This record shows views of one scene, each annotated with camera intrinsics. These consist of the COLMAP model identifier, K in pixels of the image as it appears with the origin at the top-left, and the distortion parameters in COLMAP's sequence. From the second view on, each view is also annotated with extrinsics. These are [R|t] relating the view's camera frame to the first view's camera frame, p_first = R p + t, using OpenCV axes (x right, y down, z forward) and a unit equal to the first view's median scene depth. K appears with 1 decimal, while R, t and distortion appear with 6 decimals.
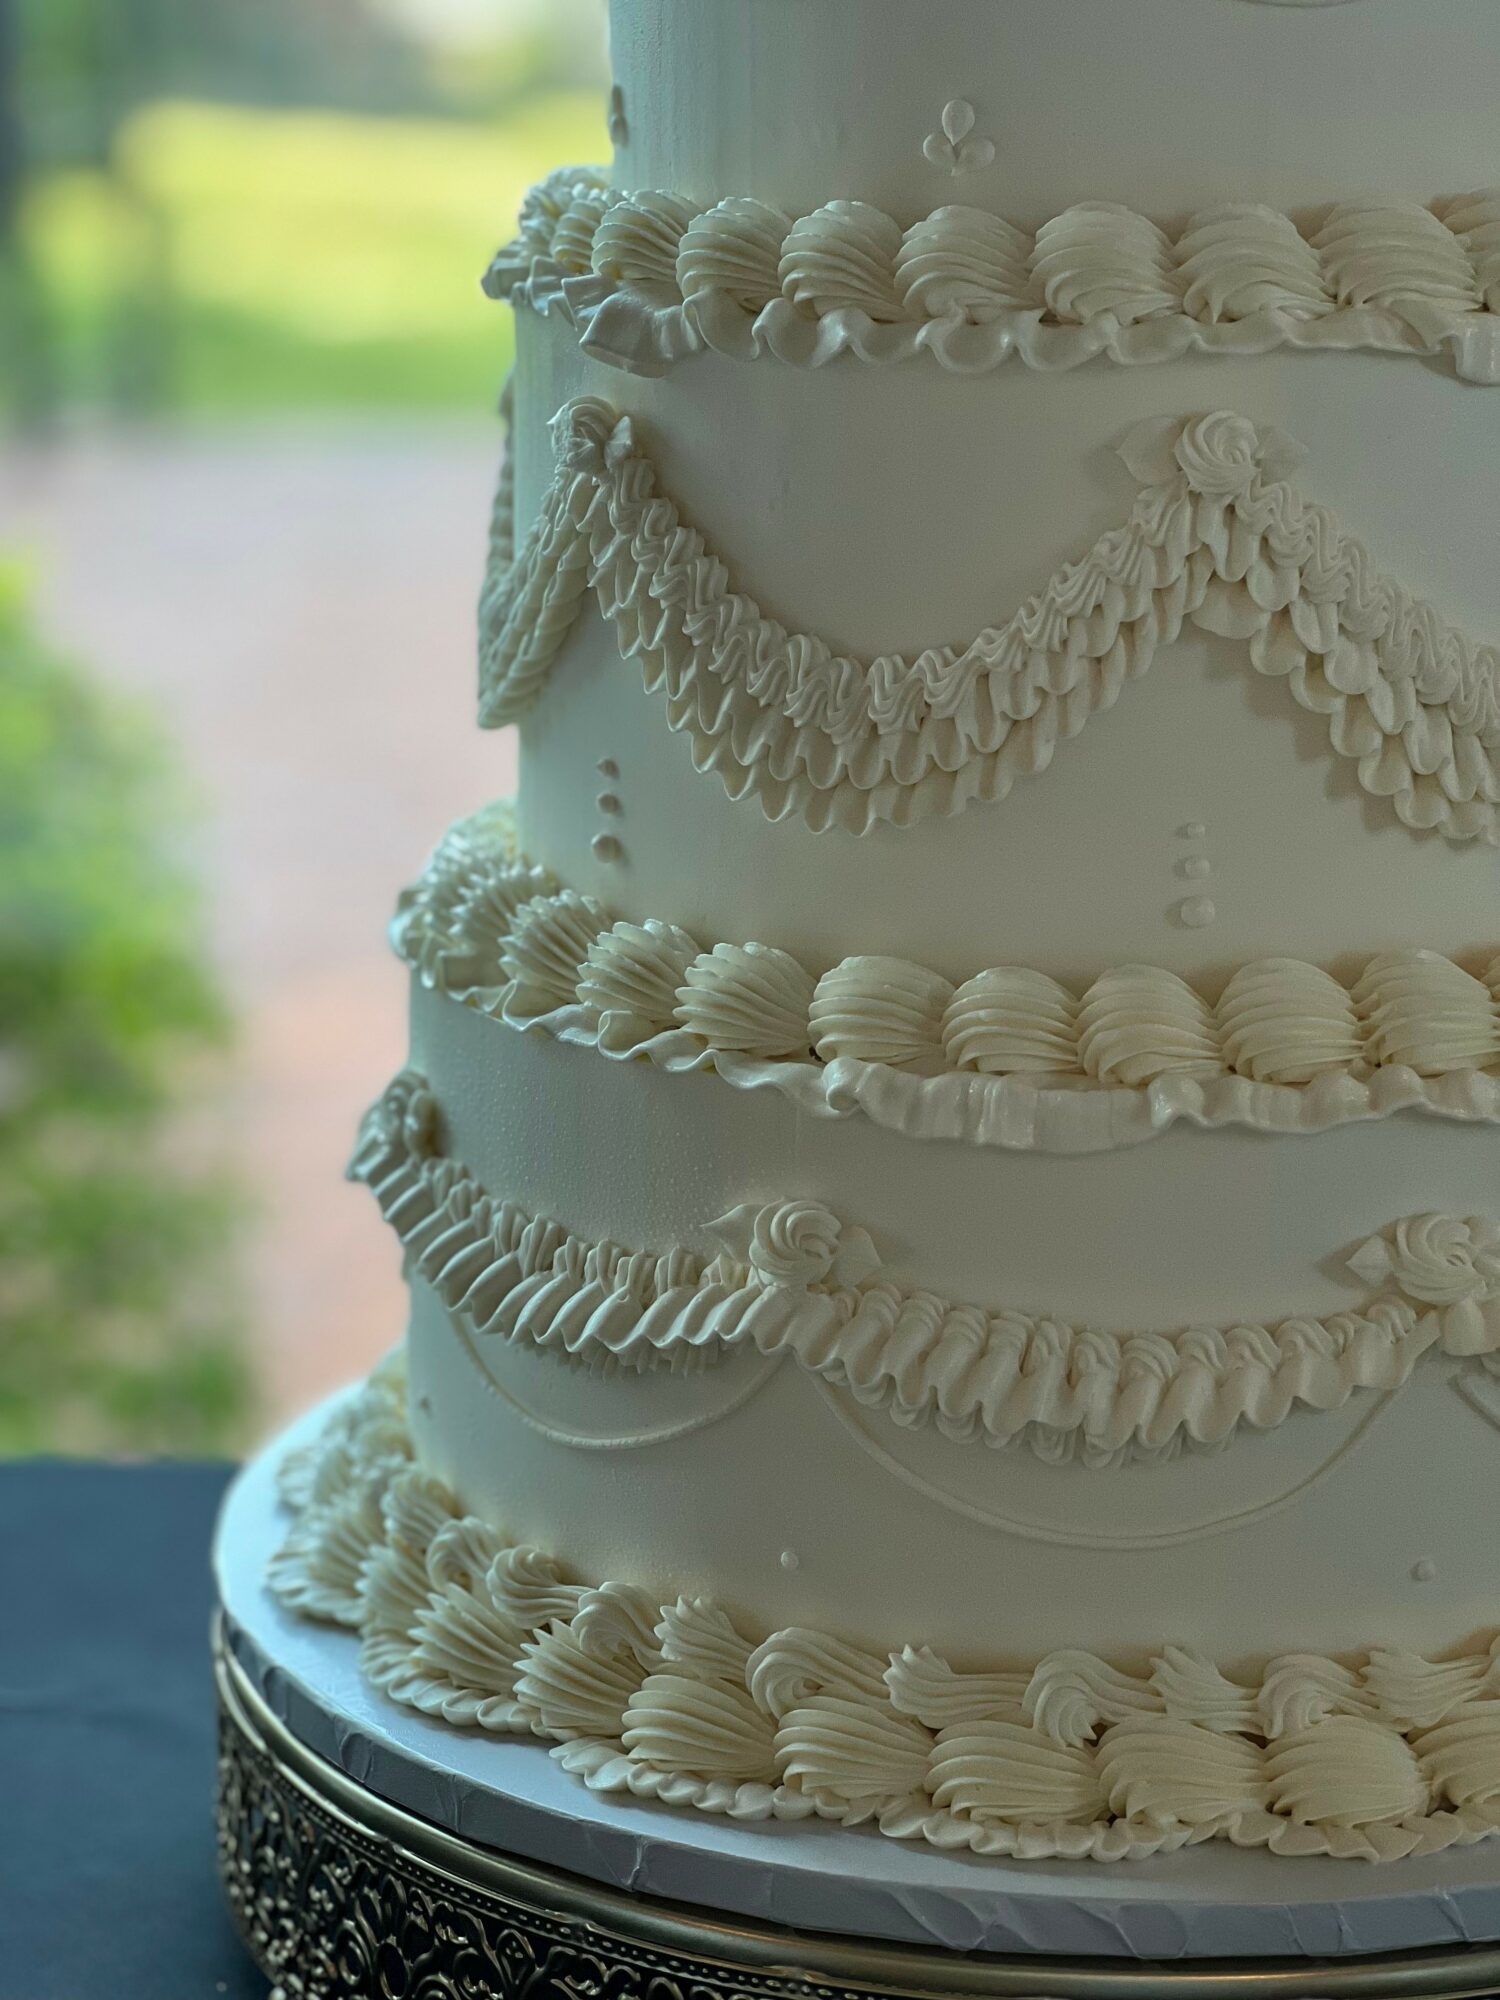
lens RADIAL K [[3878.5, 0, 750.0], [0, 3878.5, 1000.0], [0, 0, 1]] dist [-0.388490, 5.101917]
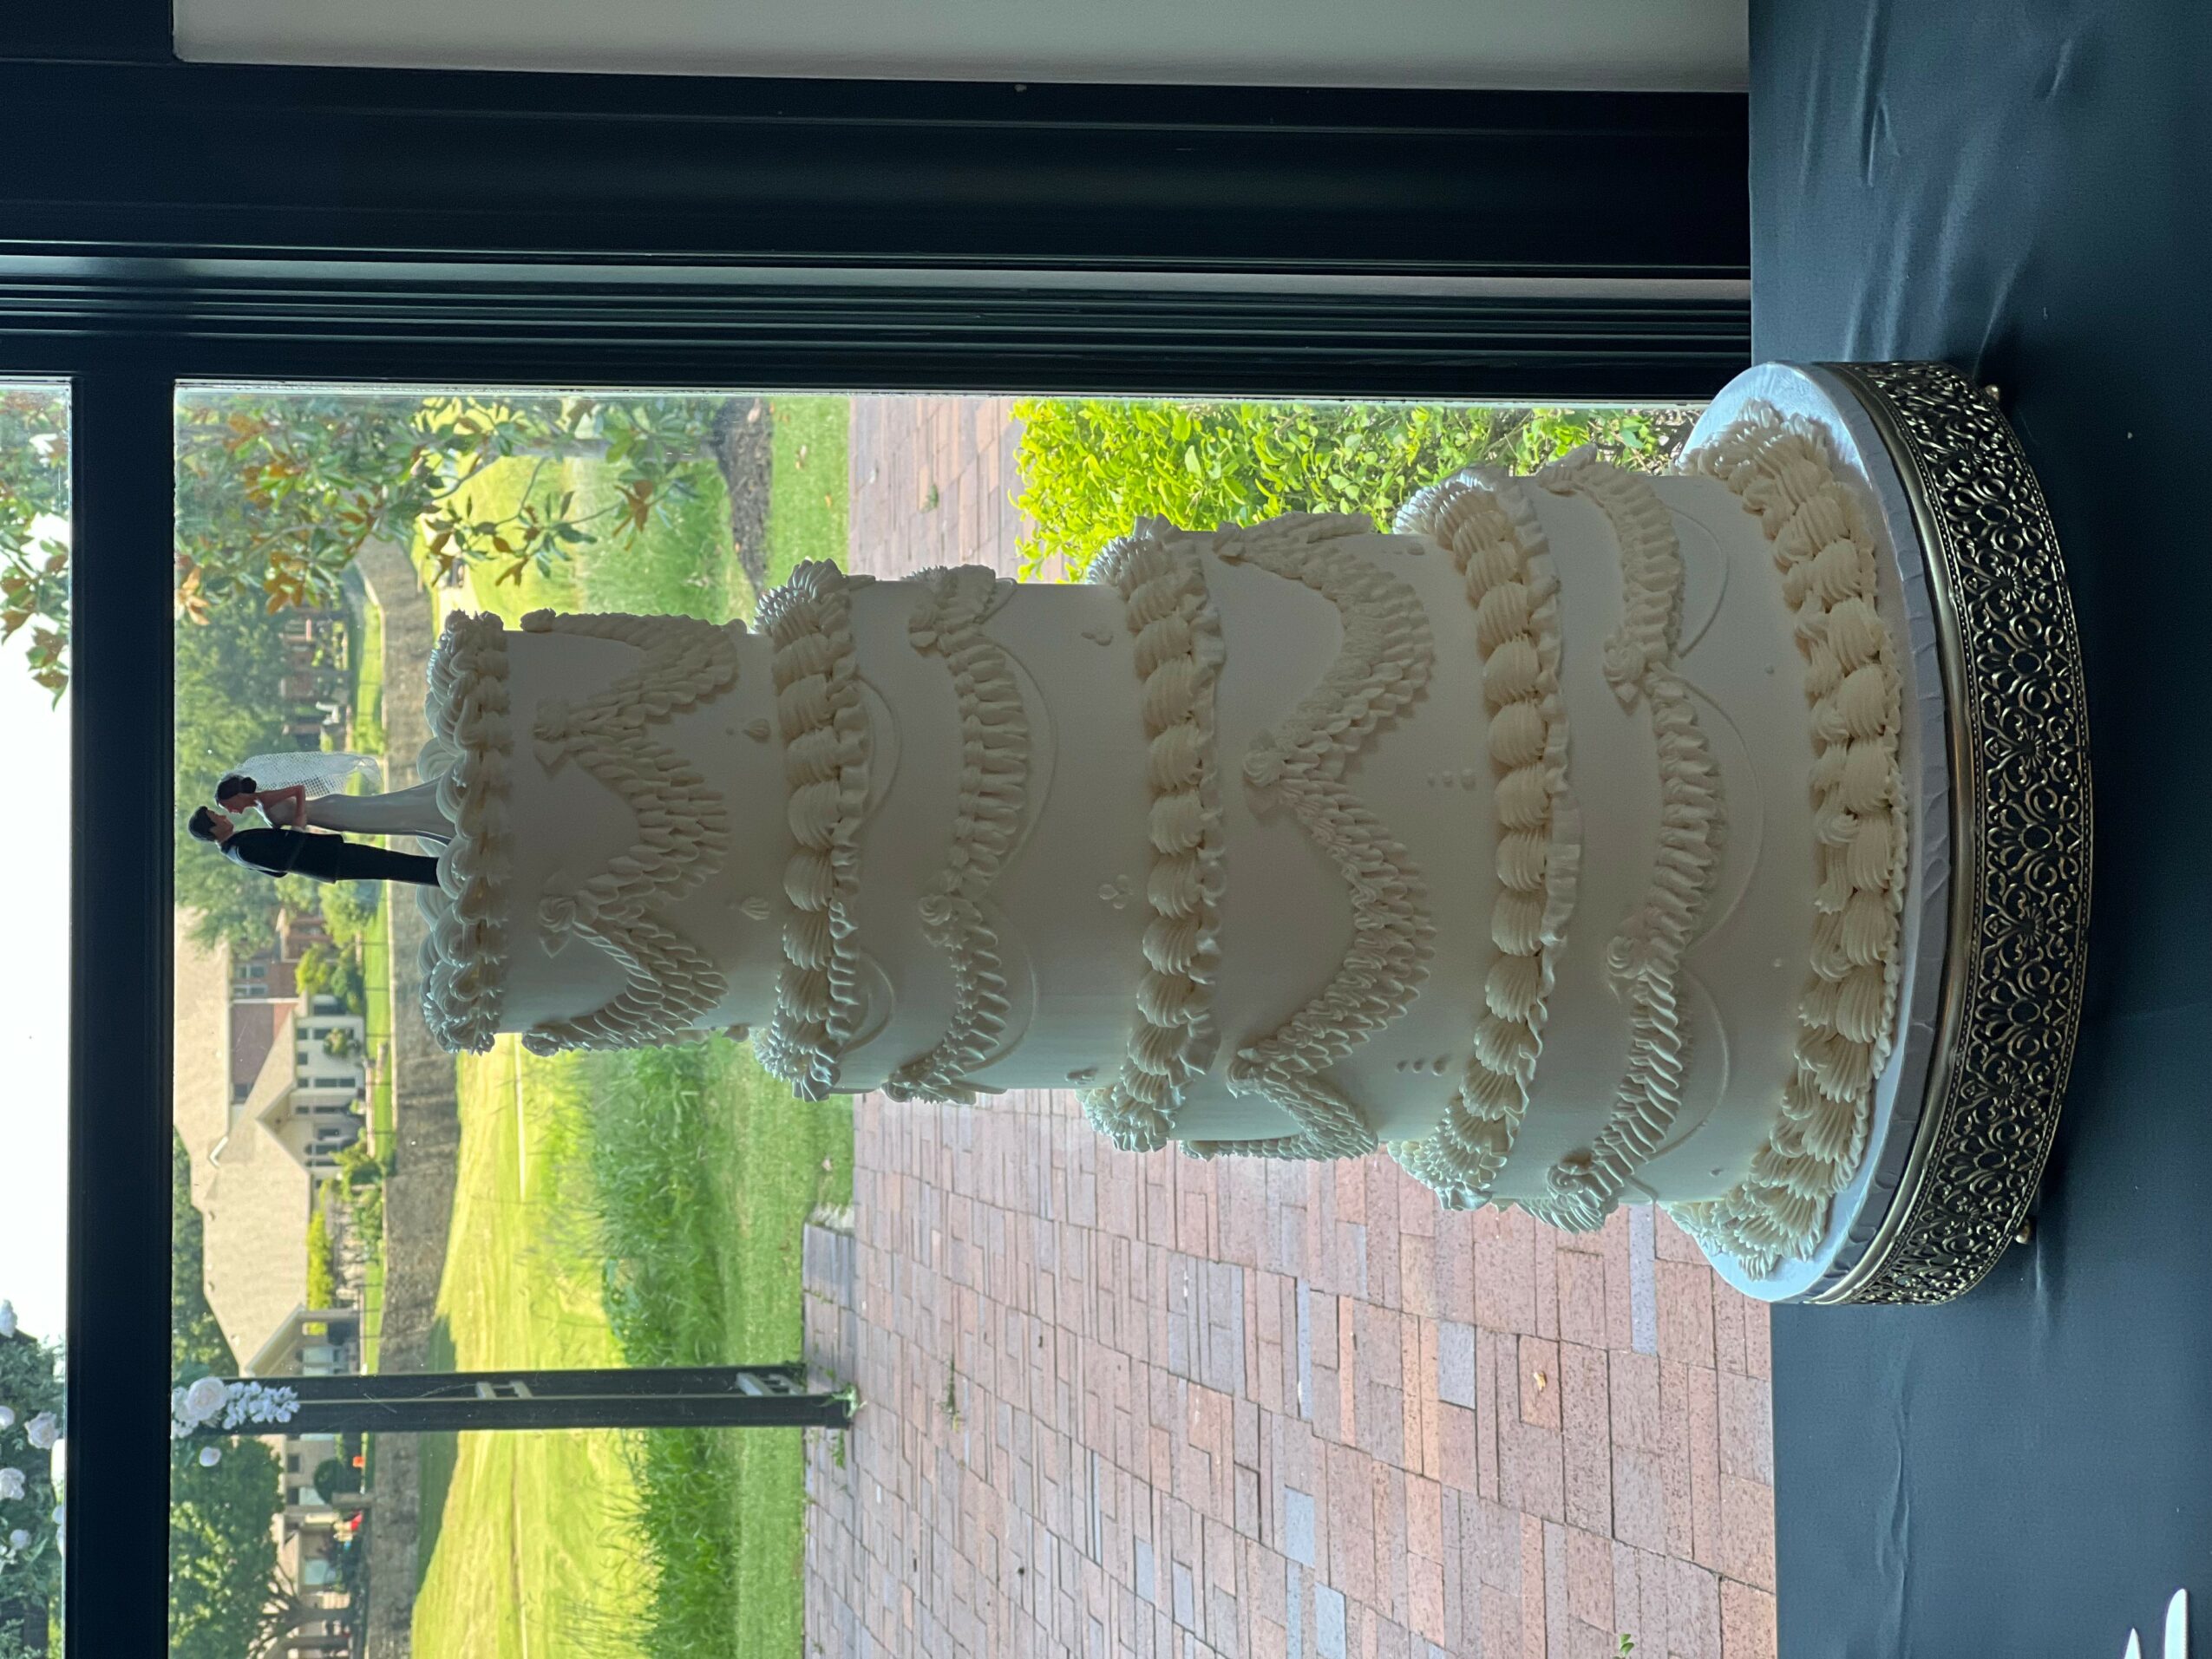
lens RADIAL K [[4289.1, 0, 1106.0], [0, 4289.1, 829.5], [0, 0, 1]] dist [-0.388490, 5.101917]
pose [[-0.014395, -0.982788, 0.184177, -0.347438], [0.998201, -0.024846, -0.054559, -0.093819], [0.058196, 0.183060, 0.981378, -1.341765]]
